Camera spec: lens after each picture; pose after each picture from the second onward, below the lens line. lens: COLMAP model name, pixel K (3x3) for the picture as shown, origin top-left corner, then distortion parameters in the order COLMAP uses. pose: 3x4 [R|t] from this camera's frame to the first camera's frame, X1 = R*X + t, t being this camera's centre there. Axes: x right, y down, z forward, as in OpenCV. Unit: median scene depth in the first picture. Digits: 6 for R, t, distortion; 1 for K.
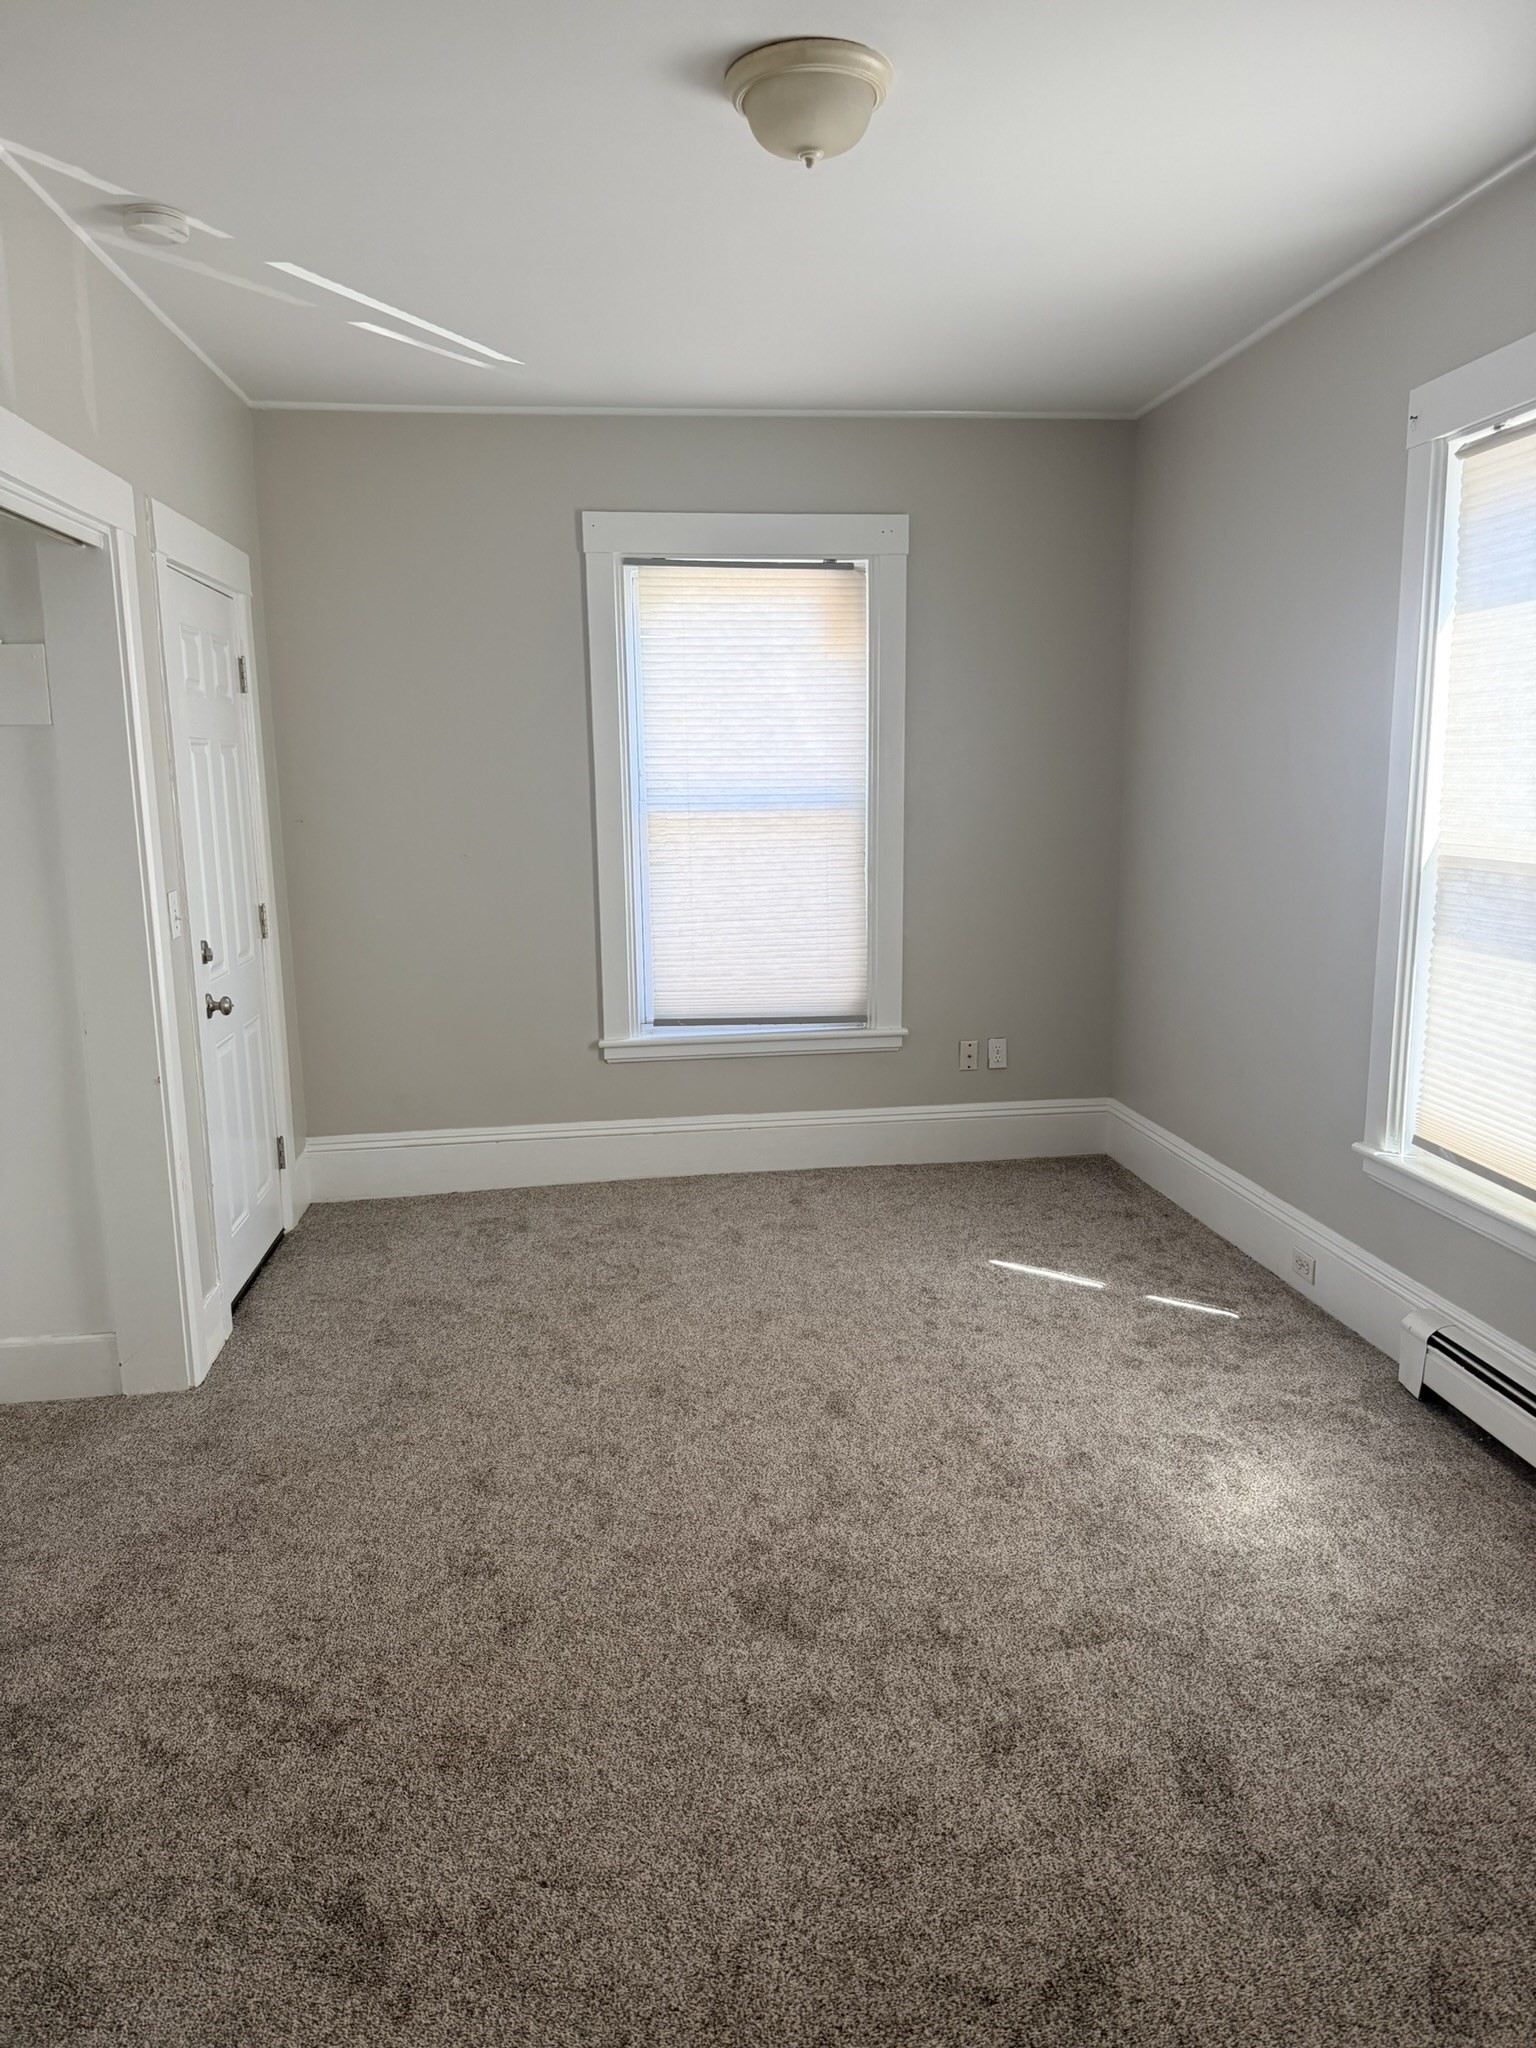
lens RADIAL K [[1452.2, 0, 769.8], [0, 1452.2, 1021.5], [0, 0, 1]] dist [0.003741, -0.008193]
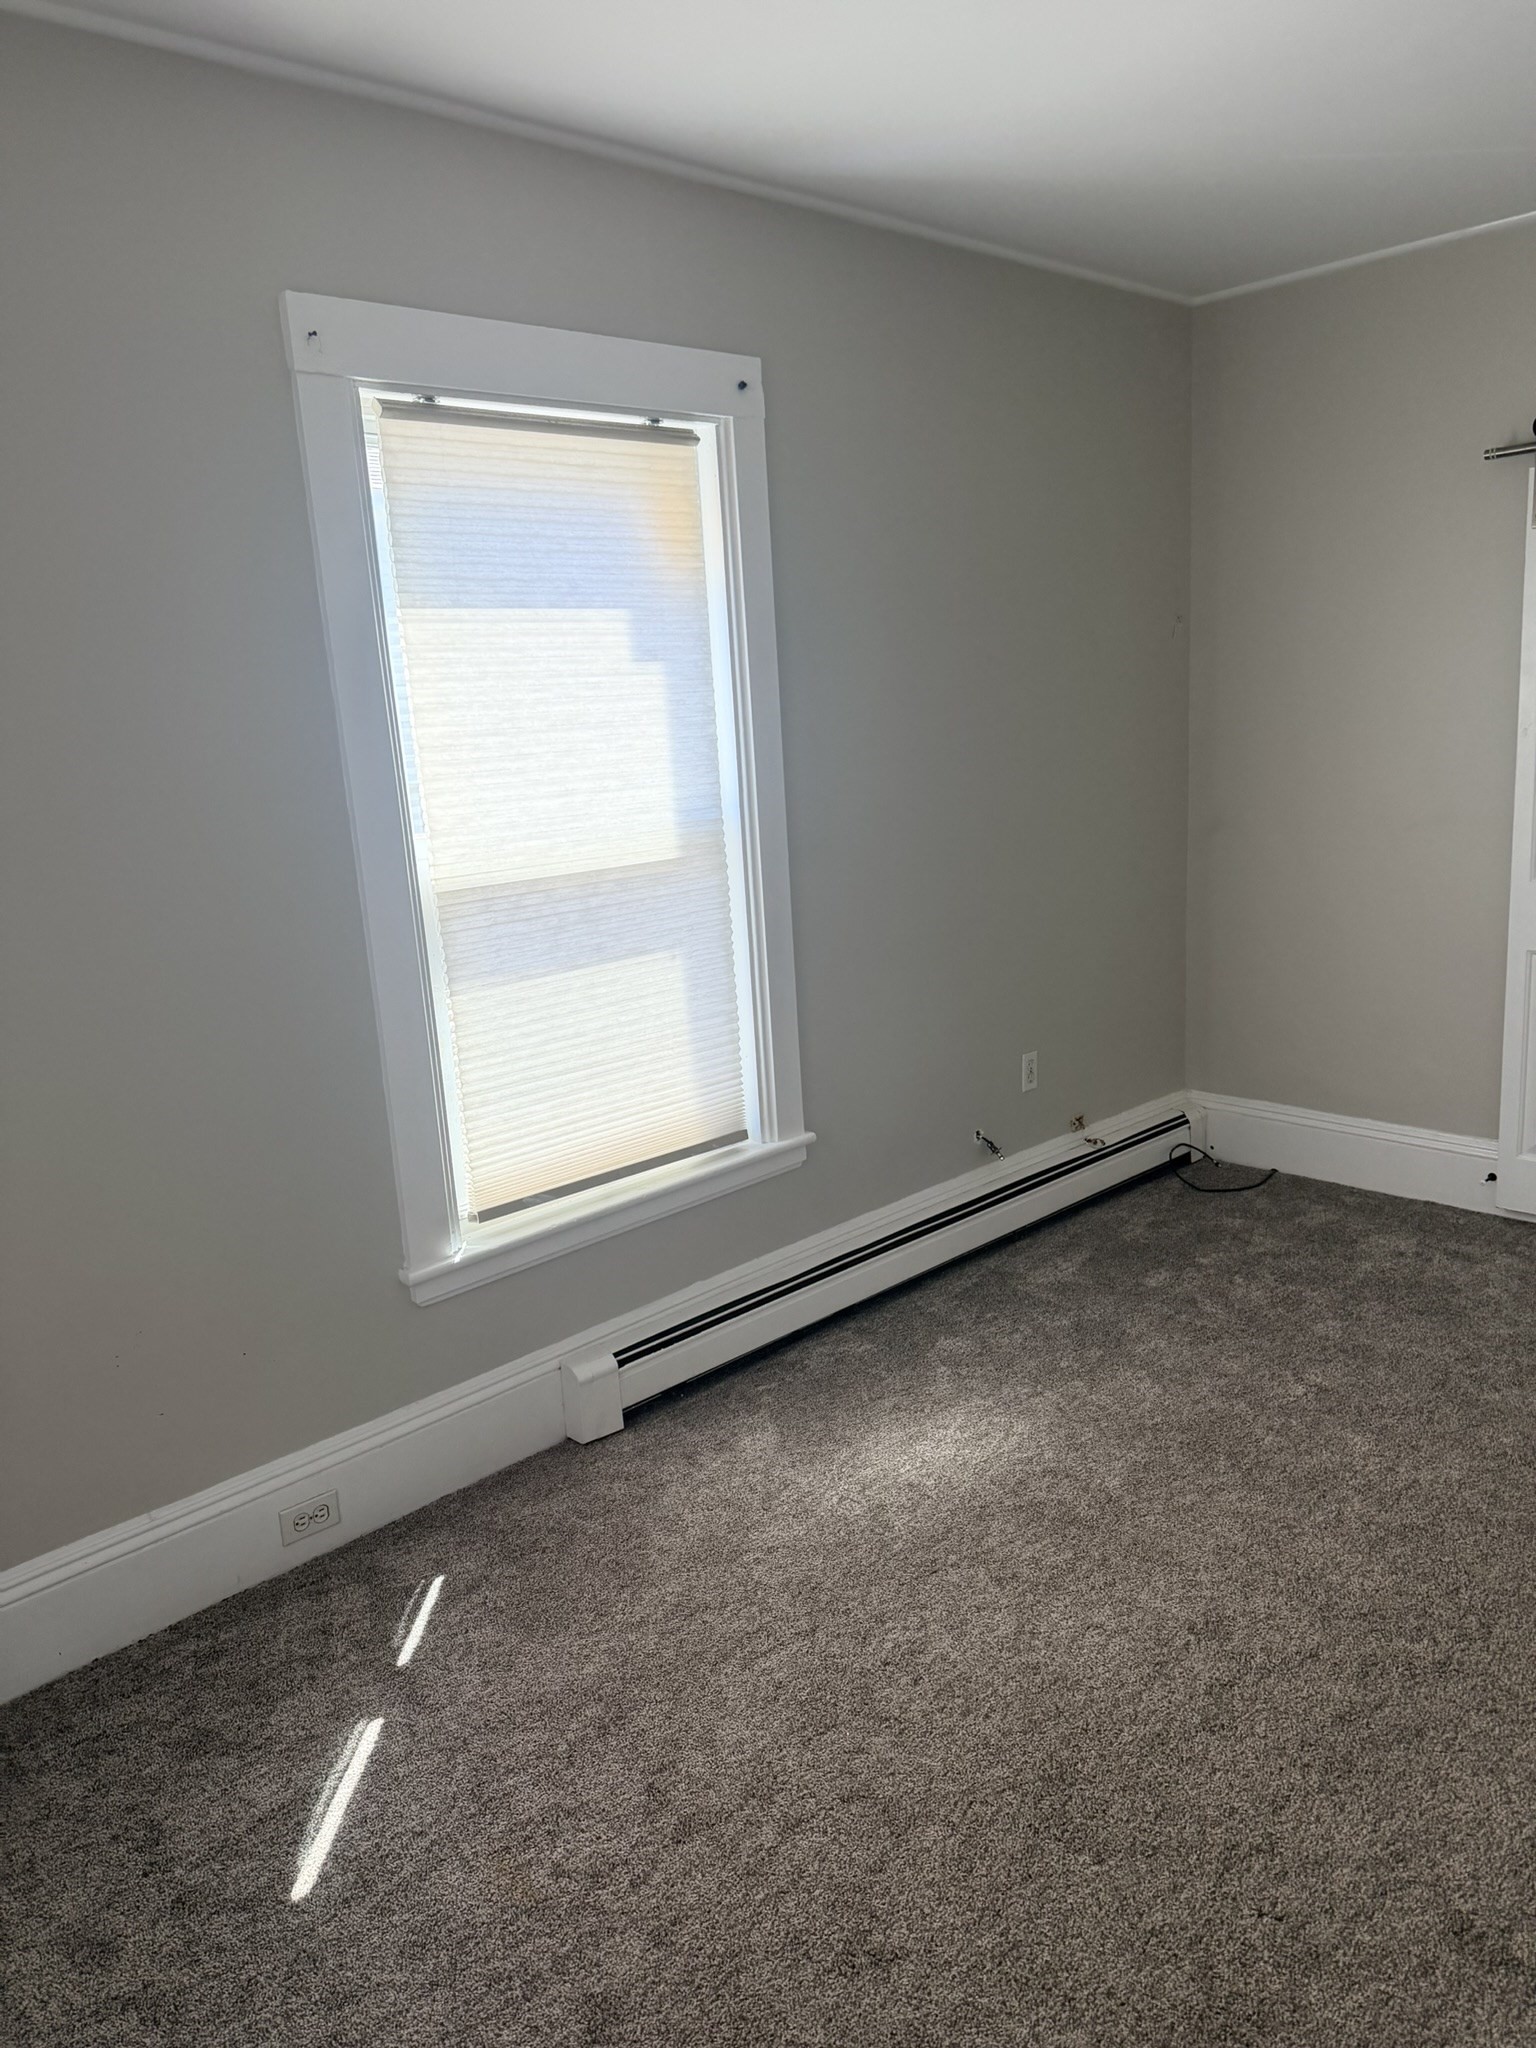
lens RADIAL K [[1452.2, 0, 770.5], [0, 1452.2, 1027.0], [0, 0, 1]] dist [0.003741, -0.008193]
pose [[-0.596173, -0.127100, 0.792732, -0.324747], [0.201040, 0.932299, 0.300668, -0.245772], [-0.777278, 0.338621, -0.530259, 1.269118]]
